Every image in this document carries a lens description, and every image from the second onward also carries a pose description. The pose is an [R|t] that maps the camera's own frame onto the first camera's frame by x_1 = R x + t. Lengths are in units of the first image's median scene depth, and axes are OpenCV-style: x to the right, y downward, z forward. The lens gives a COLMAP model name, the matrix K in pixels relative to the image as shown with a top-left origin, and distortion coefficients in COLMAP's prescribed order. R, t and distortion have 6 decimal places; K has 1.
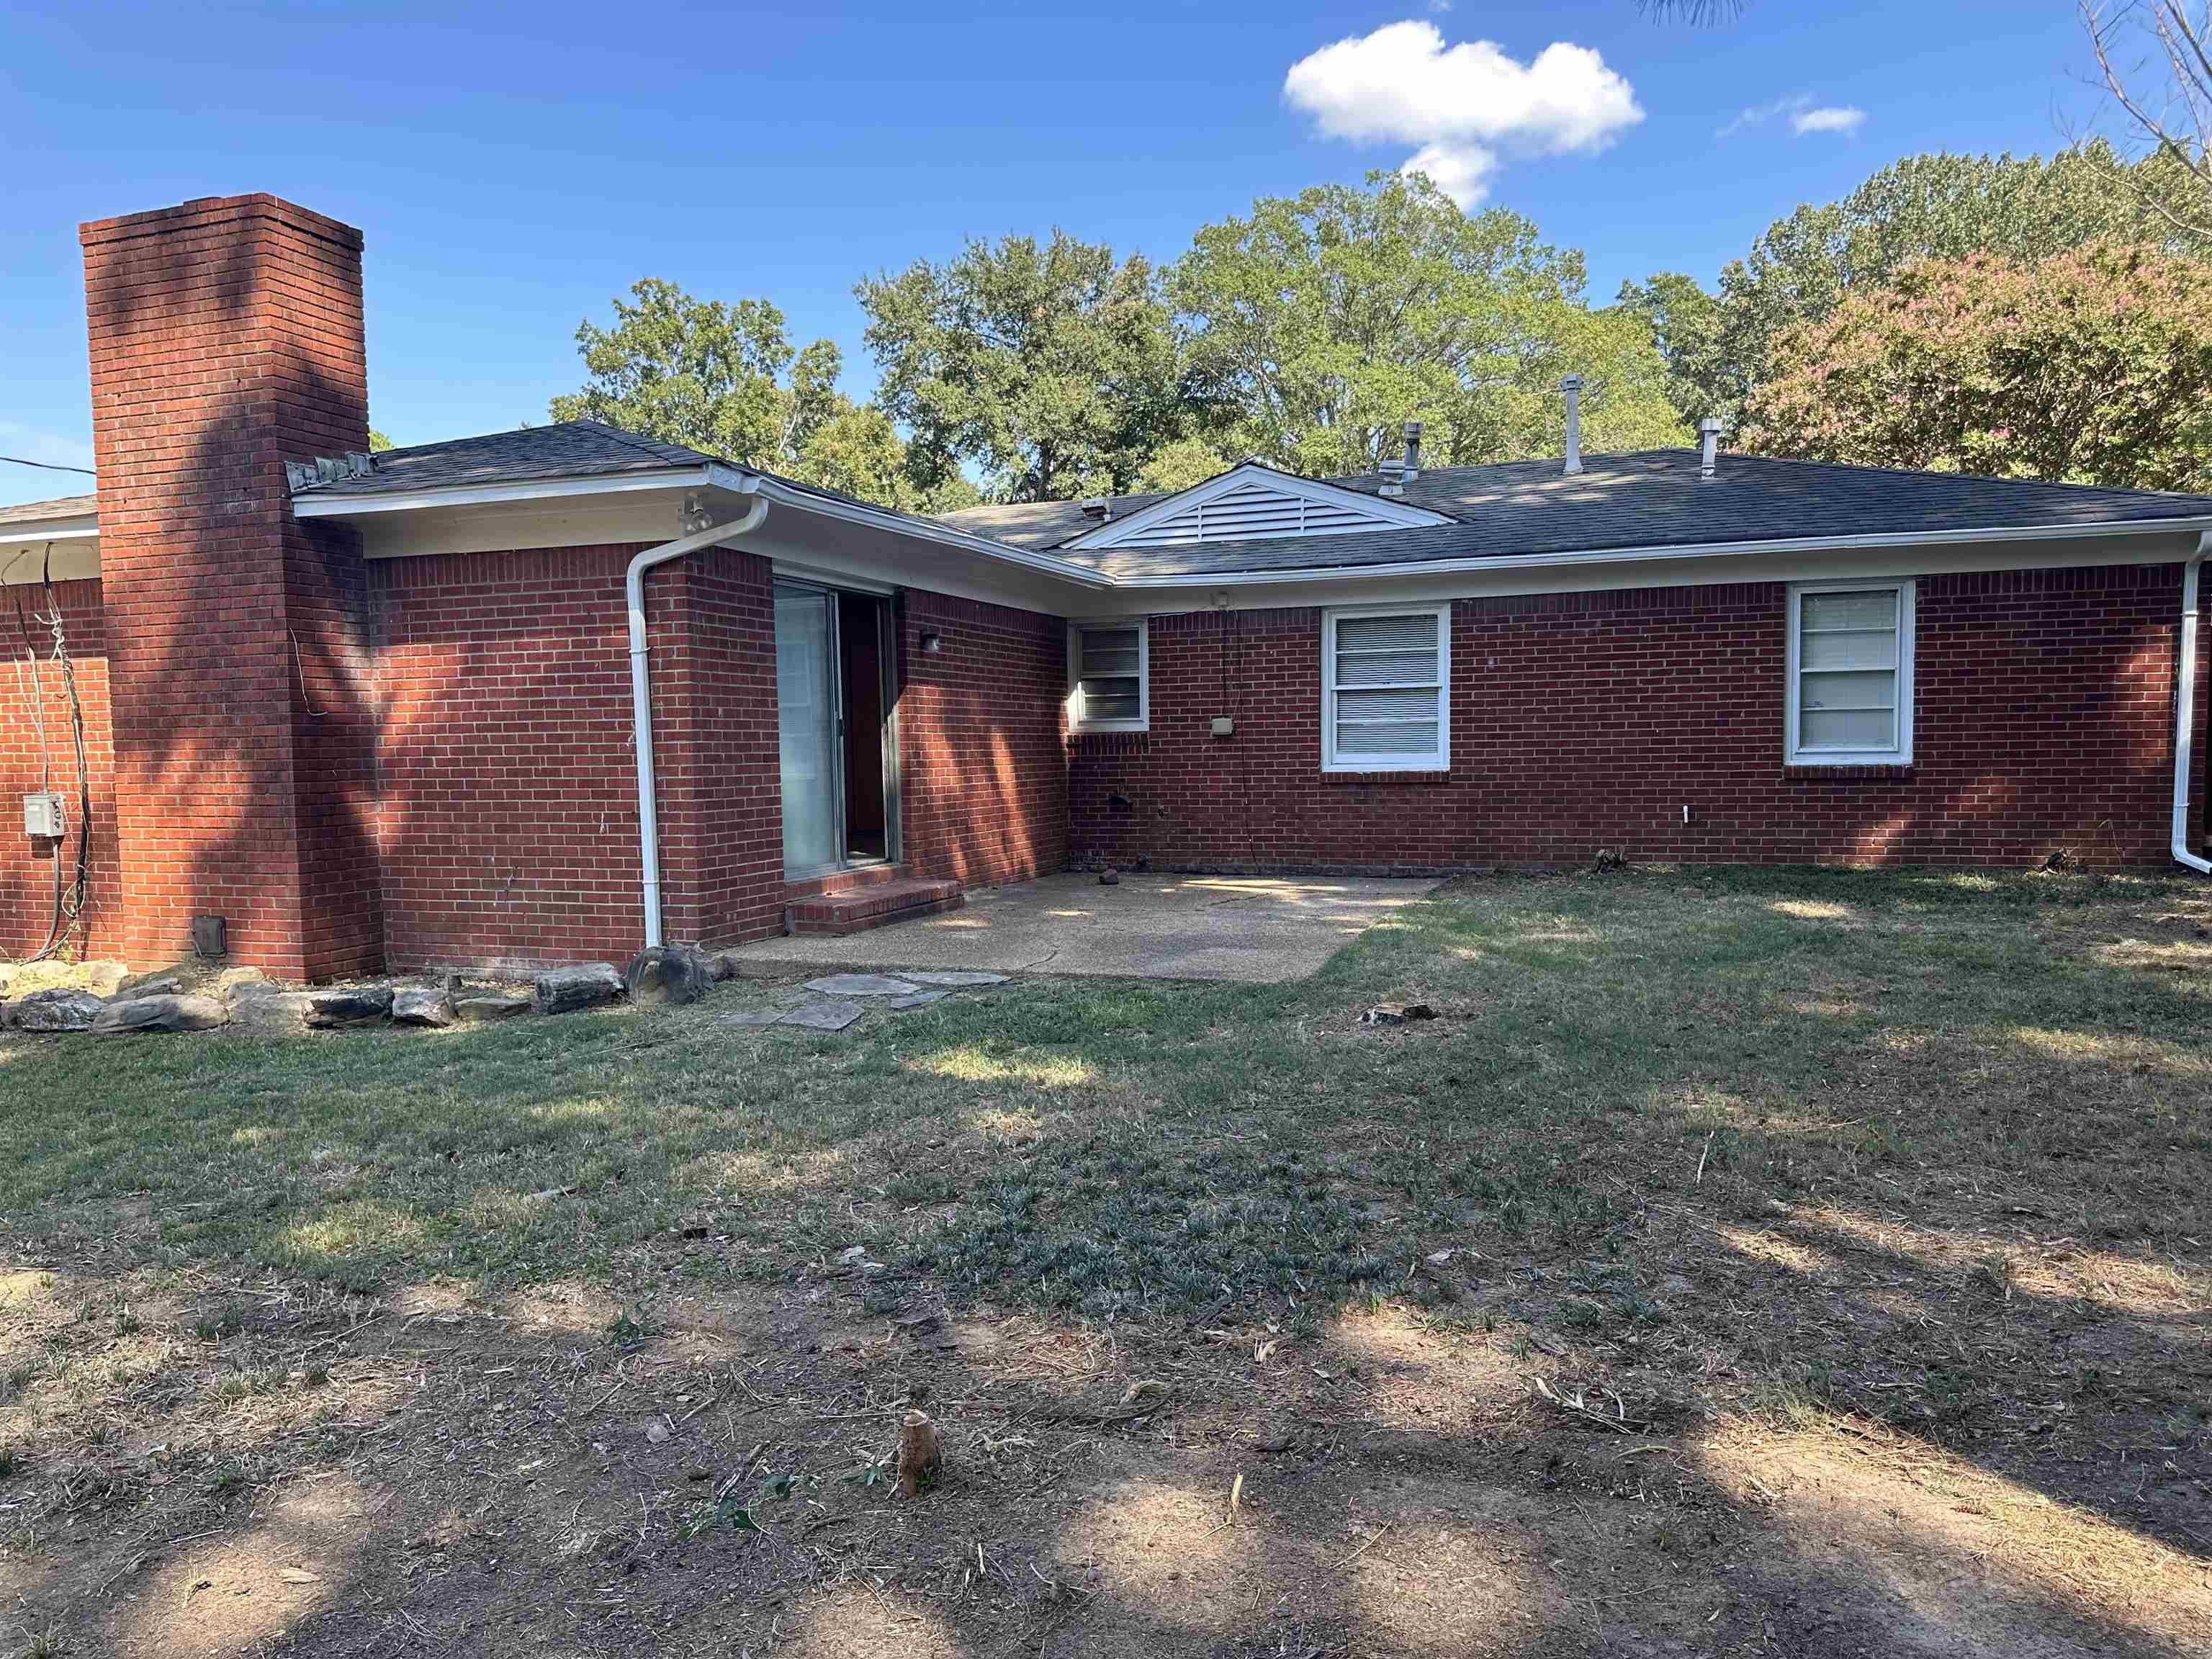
lens RADIAL K [[1521.6, 0, 1106.0], [0, 1521.6, 829.5], [0, 0, 1]] dist [0.054782, -0.108373]
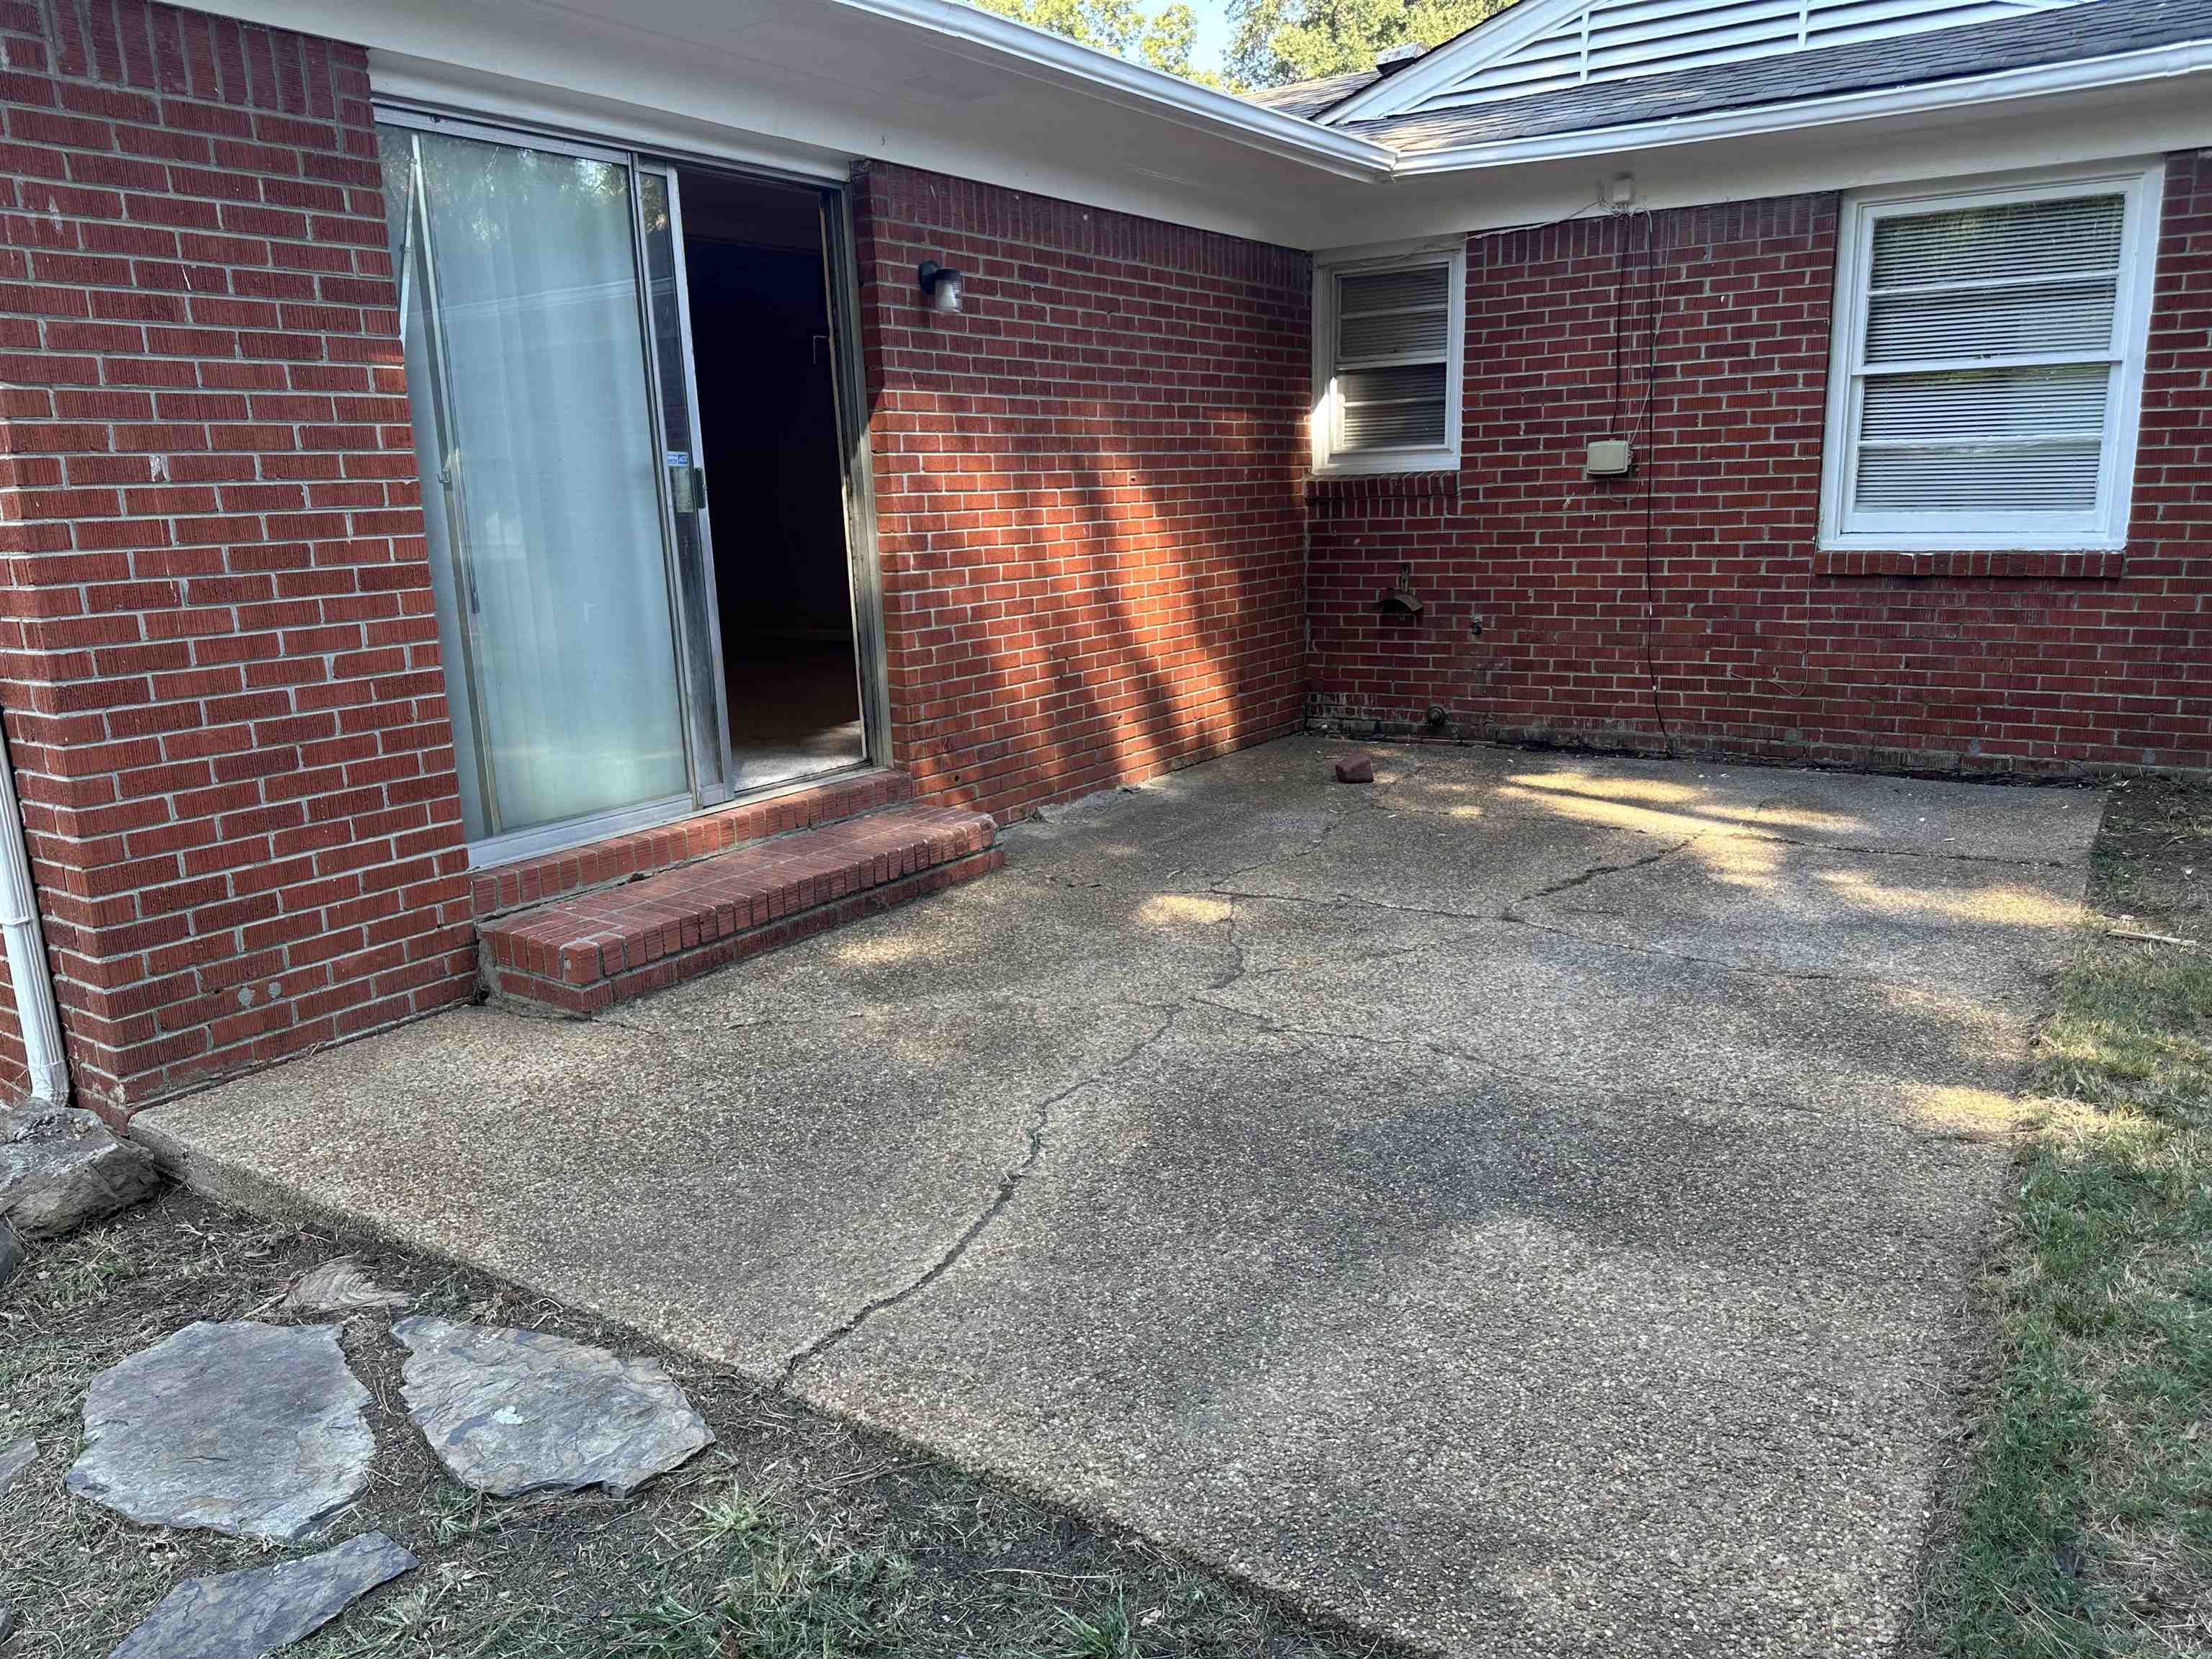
lens RADIAL K [[1521.6, 0, 1106.0], [0, 1521.6, 829.5], [0, 0, 1]] dist [0.054782, -0.108373]
pose [[0.969497, 0.037079, -0.242283, 0.043121], [0.005760, 0.984771, 0.173759, -0.036183], [0.245036, -0.169854, 0.954519, 0.463087]]
